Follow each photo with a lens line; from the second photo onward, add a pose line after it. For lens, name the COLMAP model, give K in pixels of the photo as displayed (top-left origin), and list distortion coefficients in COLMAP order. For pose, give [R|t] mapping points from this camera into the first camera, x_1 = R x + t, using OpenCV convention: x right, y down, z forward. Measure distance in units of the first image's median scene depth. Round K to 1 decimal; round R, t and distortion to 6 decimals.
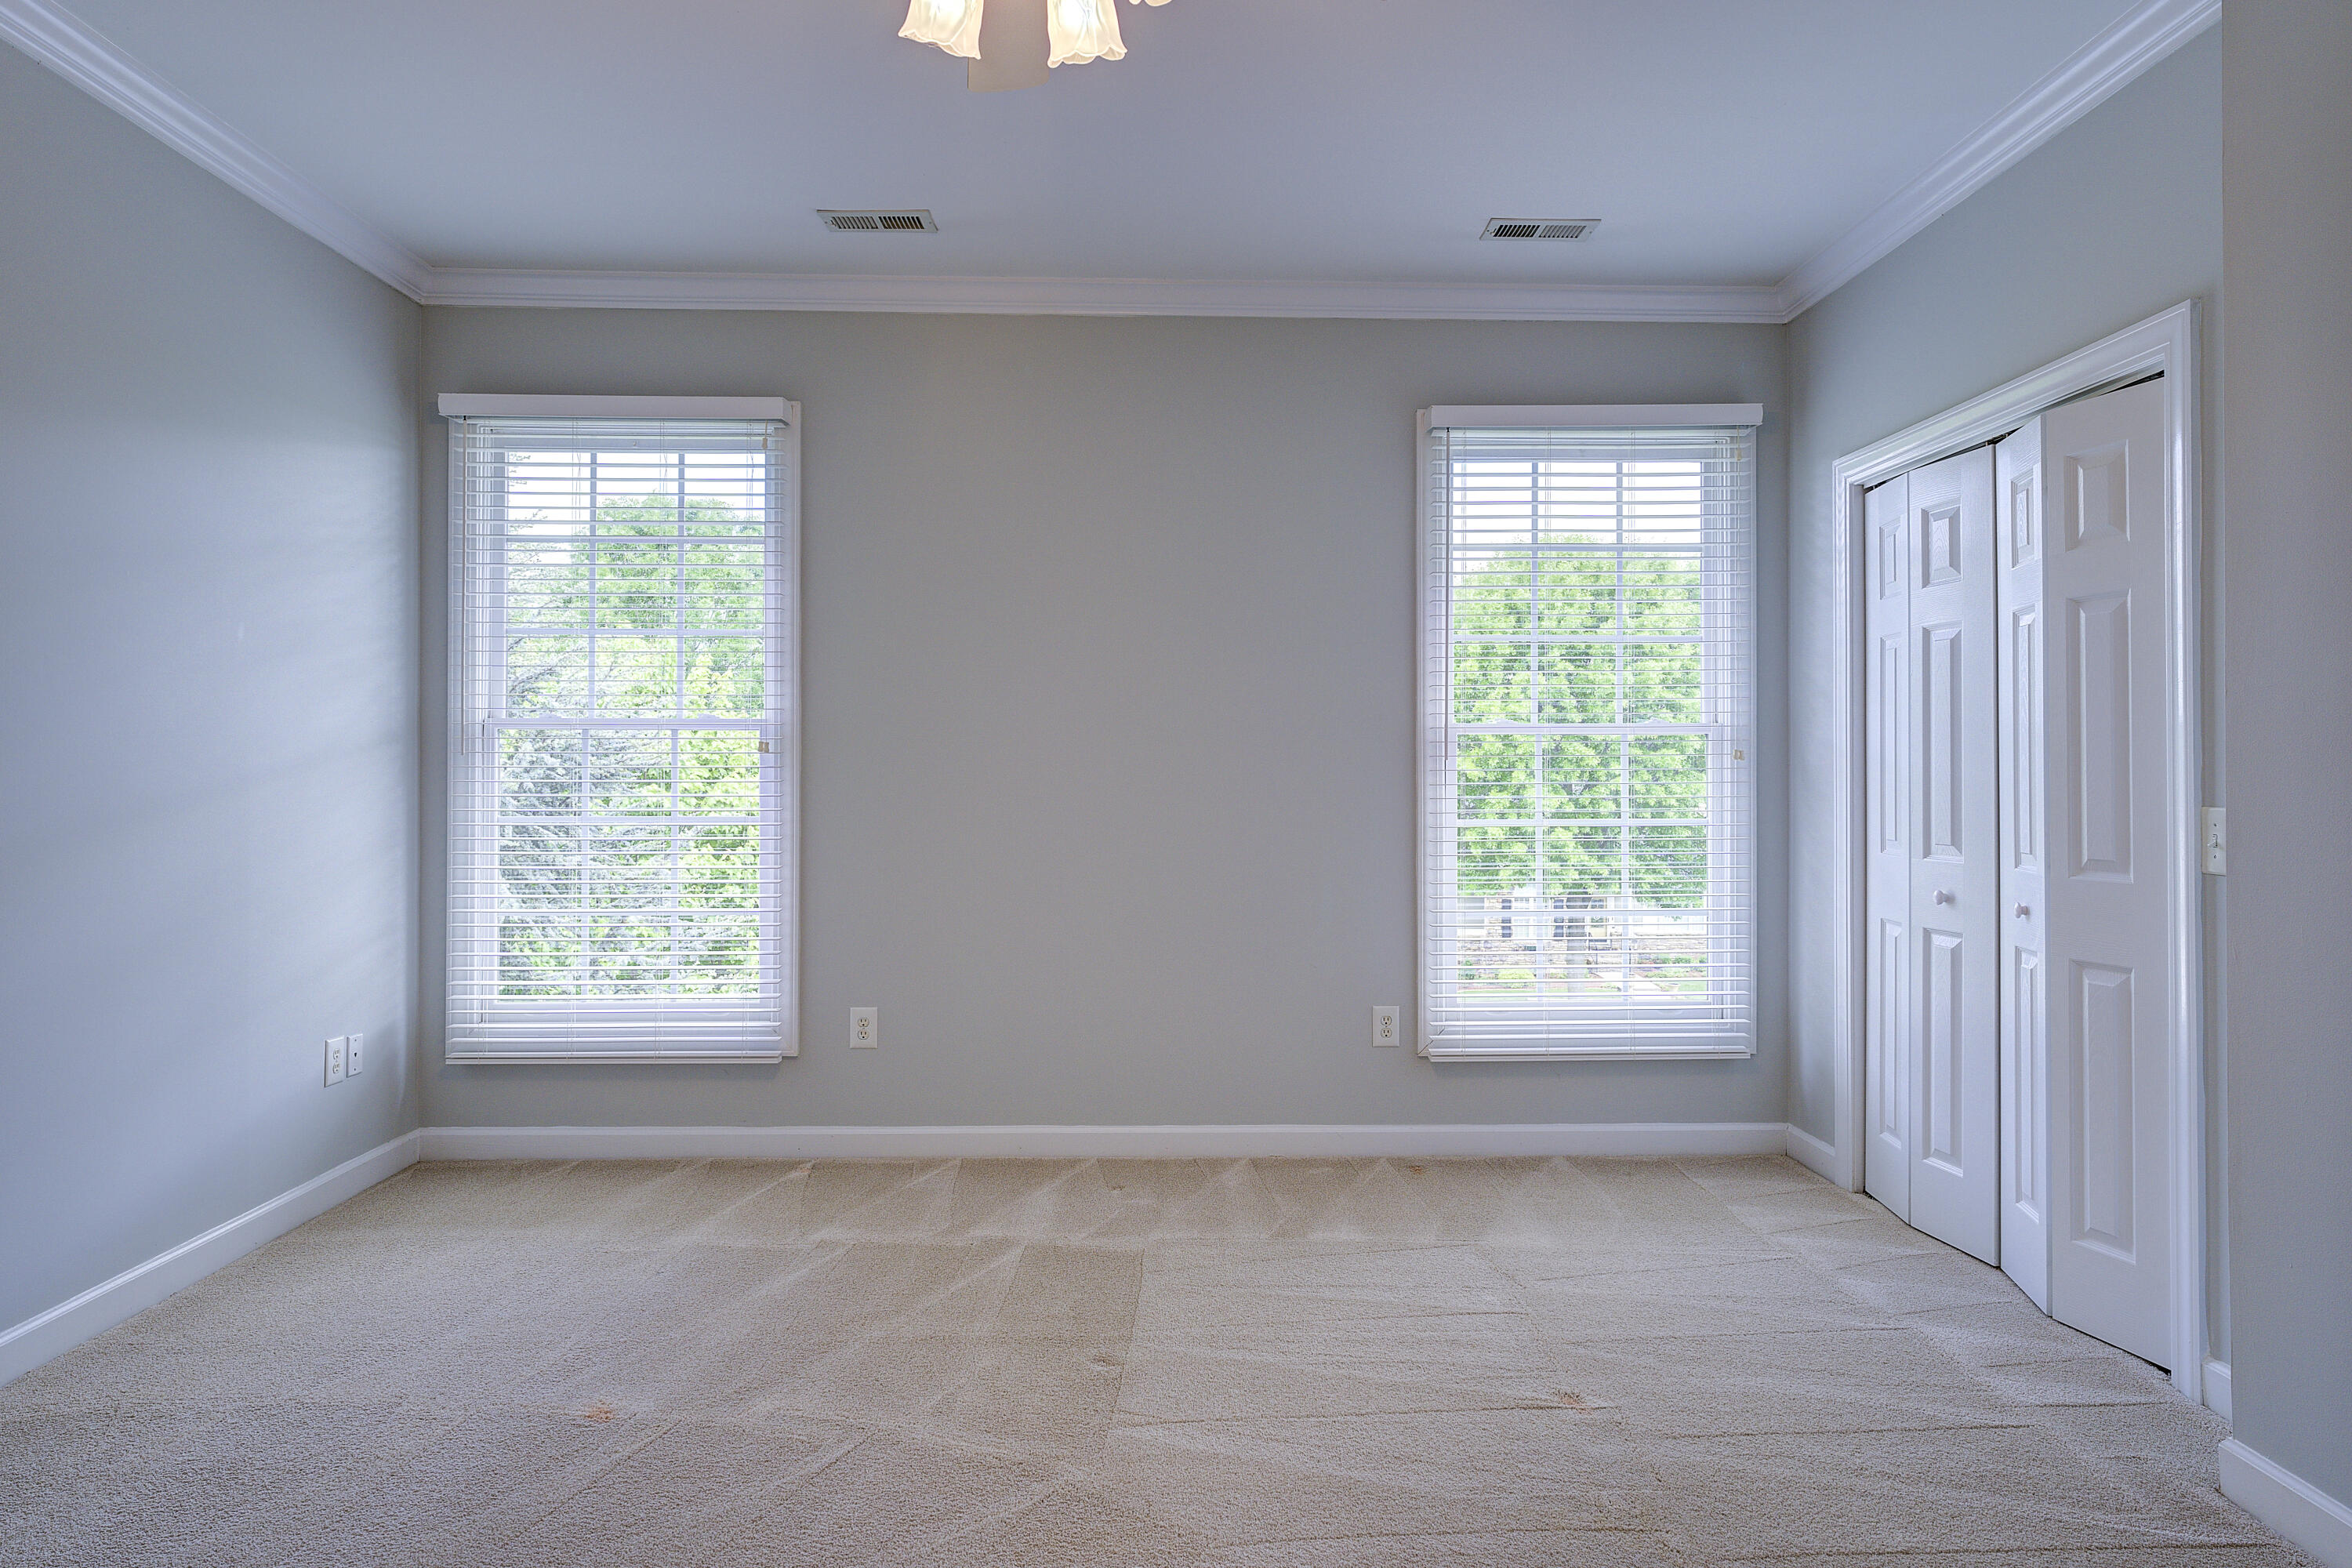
lens RADIAL K [[1381.5, 0, 1176.0], [0, 1381.5, 784.0], [0, 0, 1]] dist [0.000923, 0.000866]
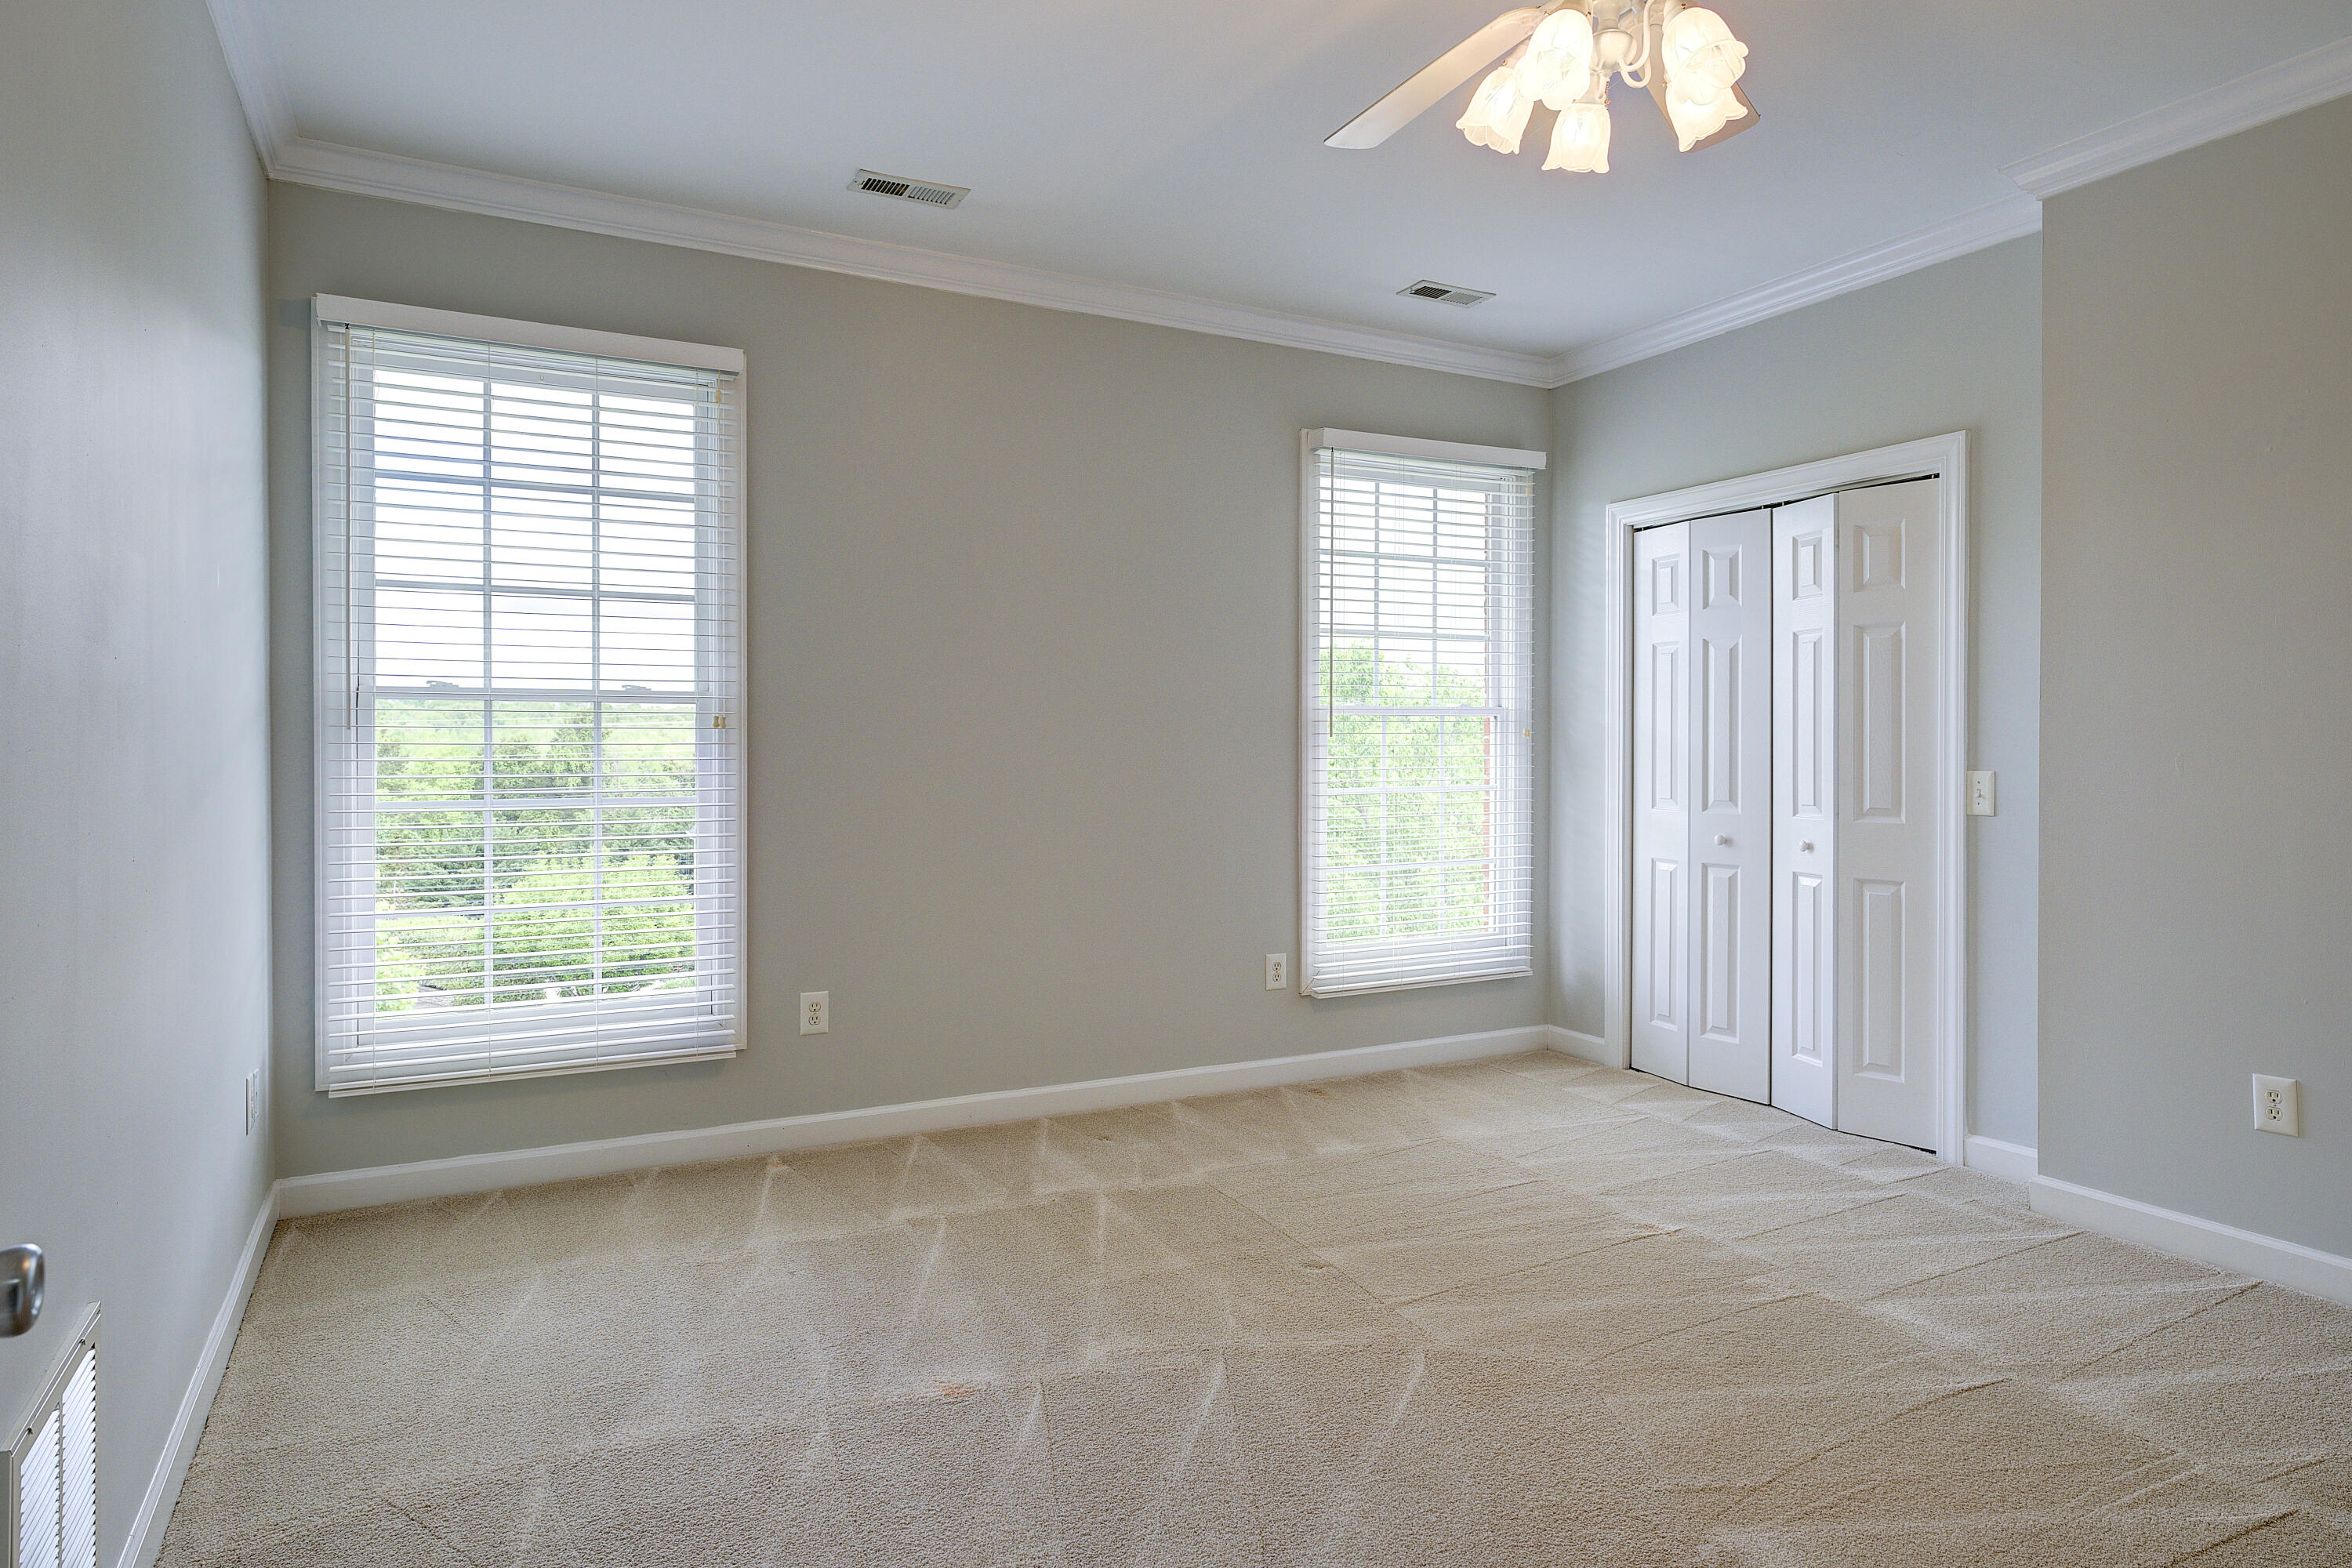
lens RADIAL K [[1381.5, 0, 1176.0], [0, 1381.5, 784.0], [0, 0, 1]] dist [0.000923, 0.000866]
pose [[0.895865, -0.013296, 0.444128, -0.458131], [0.004732, 0.999781, 0.020386, -0.002534], [-0.444302, -0.016162, 0.895731, 0.024768]]
